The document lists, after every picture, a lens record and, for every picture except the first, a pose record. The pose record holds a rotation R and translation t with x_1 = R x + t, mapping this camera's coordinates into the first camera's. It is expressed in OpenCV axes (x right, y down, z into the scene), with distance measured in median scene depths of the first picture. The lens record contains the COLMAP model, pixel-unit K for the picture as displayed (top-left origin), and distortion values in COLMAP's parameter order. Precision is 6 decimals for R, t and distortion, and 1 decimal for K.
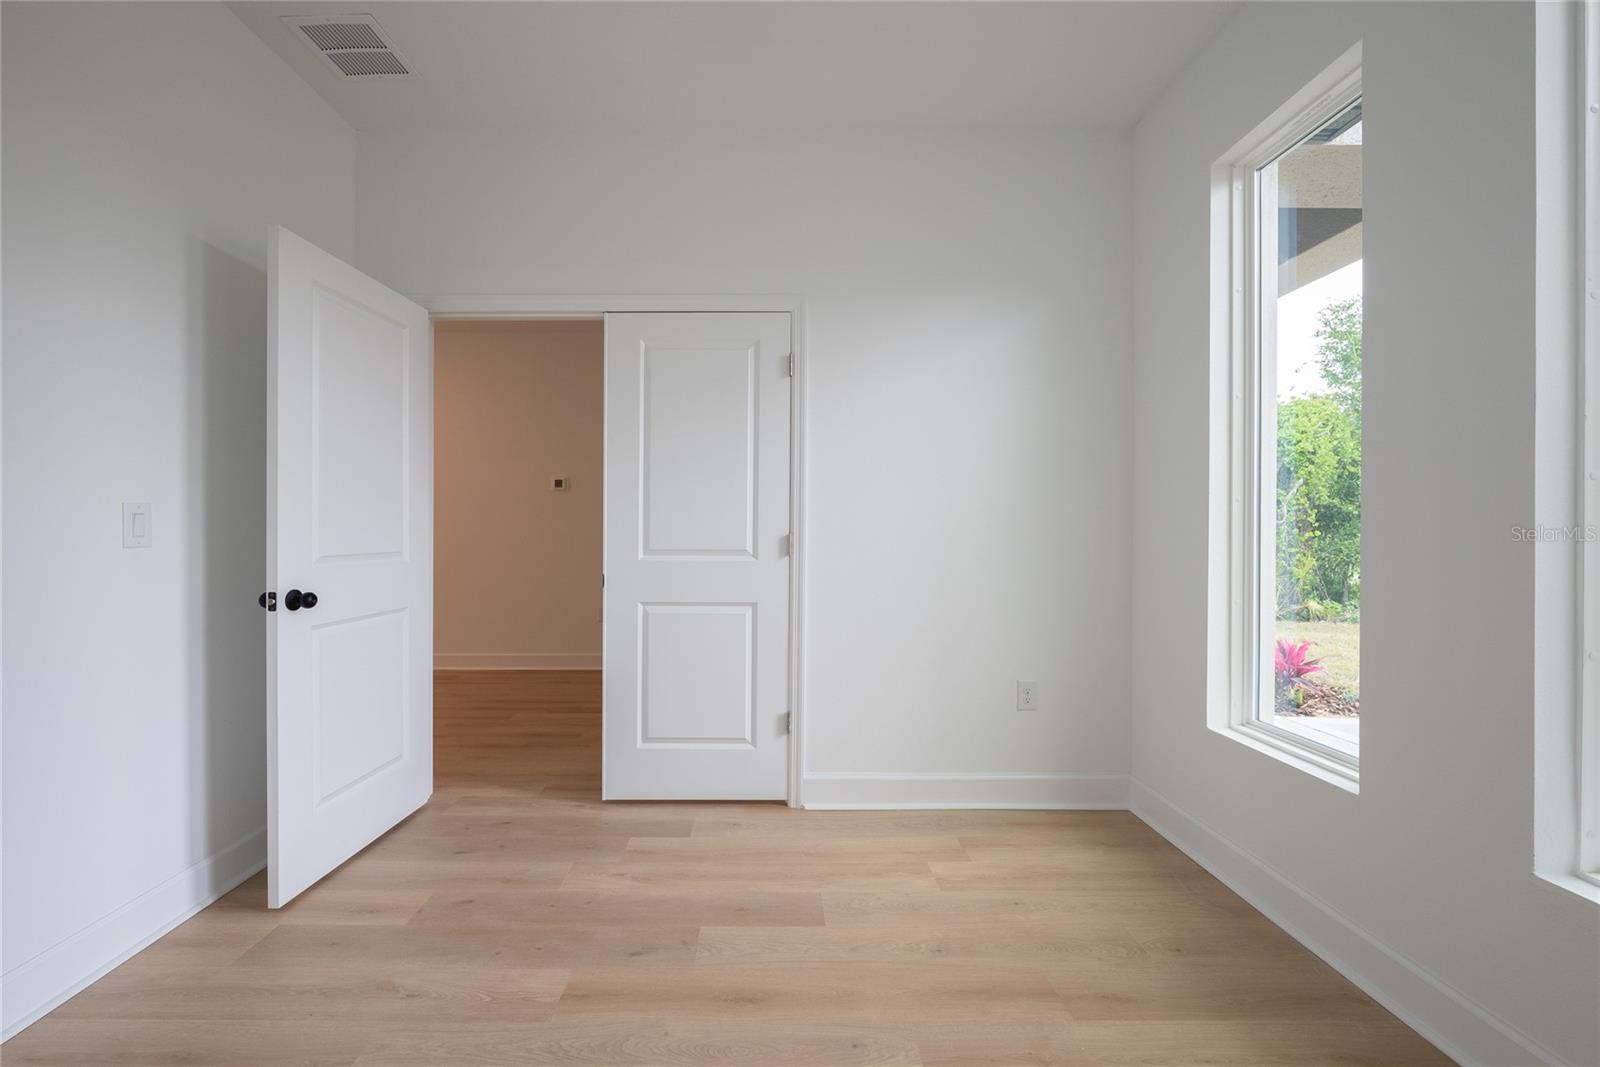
lens RADIAL K [[644.1, 0, 800.0], [0, 644.1, 533.5], [0, 0, 1]] dist [-0.000742, 0.000194]
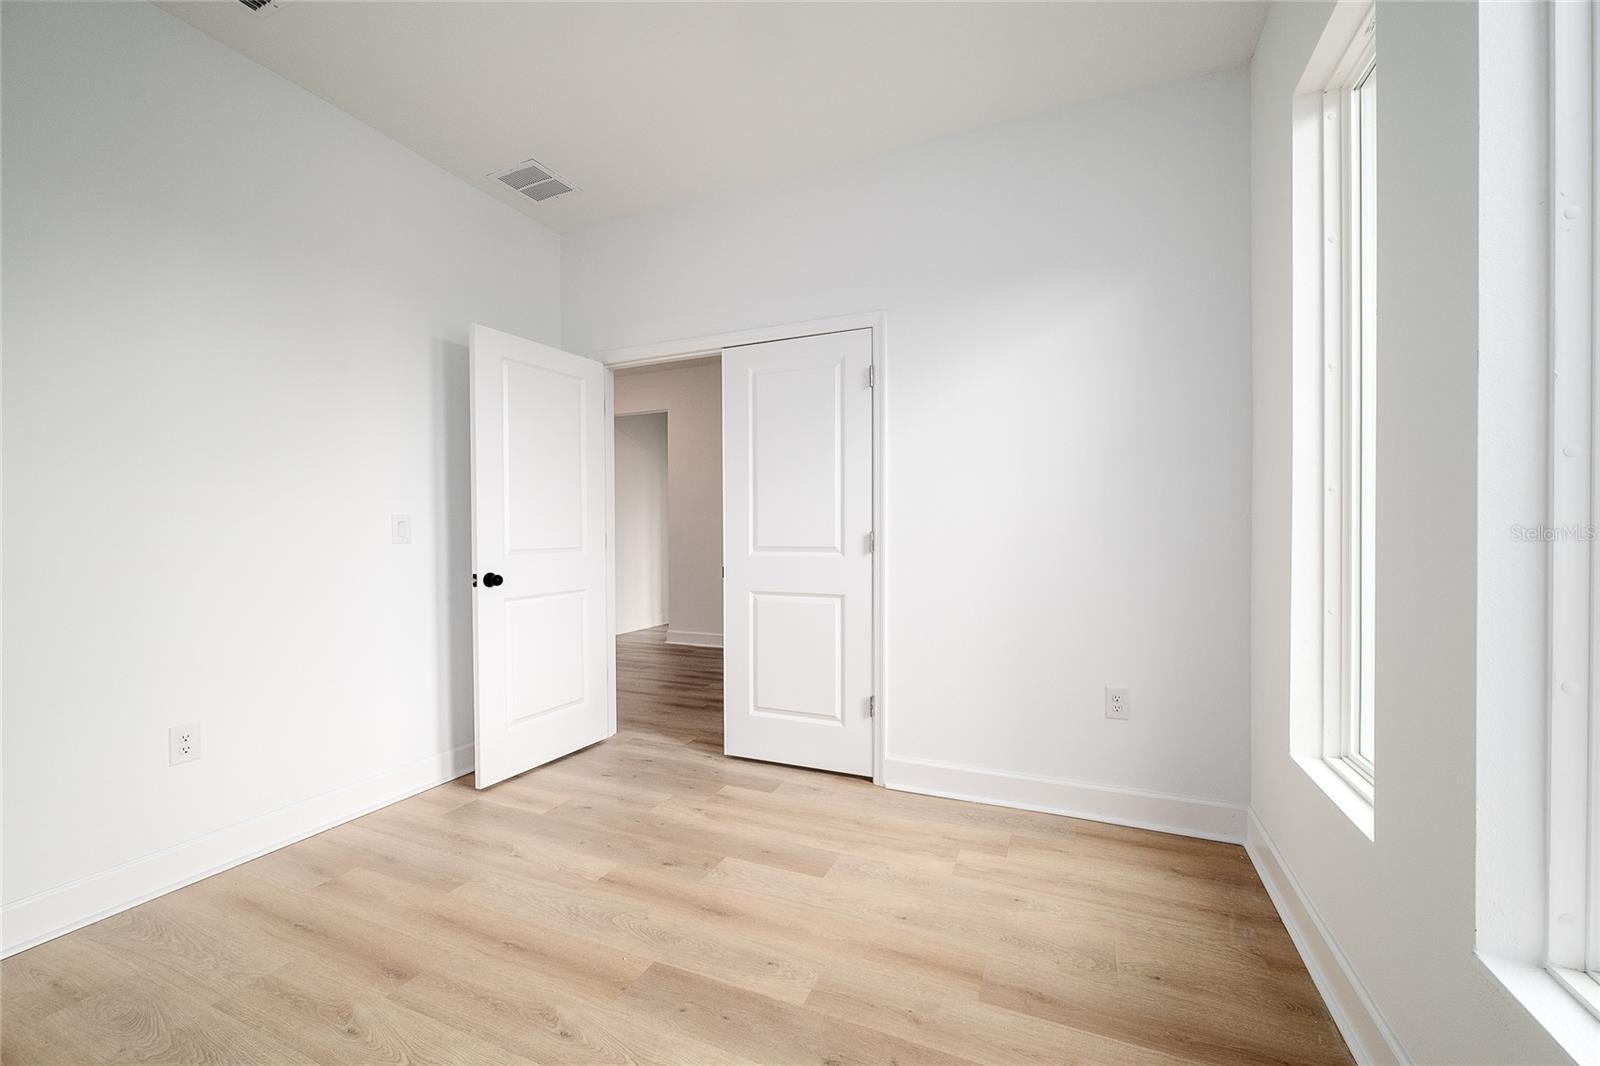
lens RADIAL K [[629.0, 0, 809.5], [0, 629.0, 537.8], [0, 0, 1]] dist [-0.001144, -0.000060]
pose [[0.920899, -0.001642, -0.389797, 0.354976], [0.005040, 0.999958, 0.007696, 0.001002], [0.389768, -0.009052, 0.920868, -0.019387]]
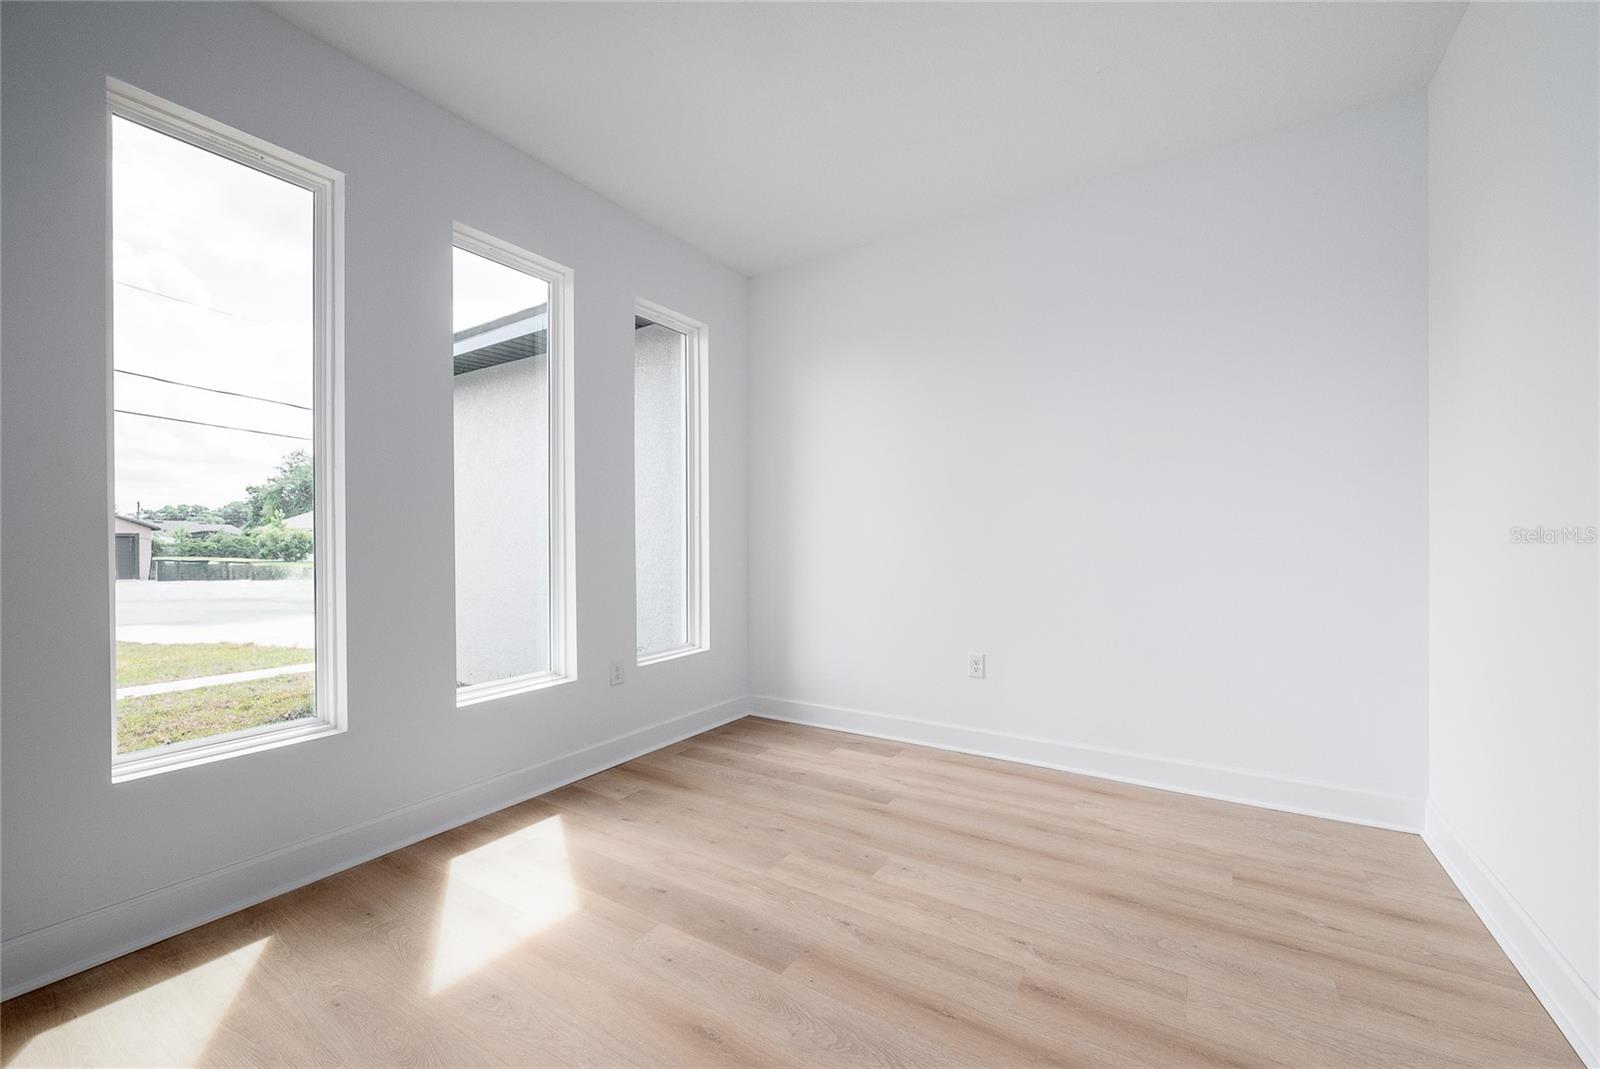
lens RADIAL K [[629.0, 0, 809.5], [0, 629.0, 539.3], [0, 0, 1]] dist [-0.001144, -0.000060]
pose [[-0.848079, 0.005541, 0.529841, -0.451094], [0.005519, 0.999983, -0.001624, 0.004207], [-0.529841, 0.001547, -0.848095, 1.091722]]
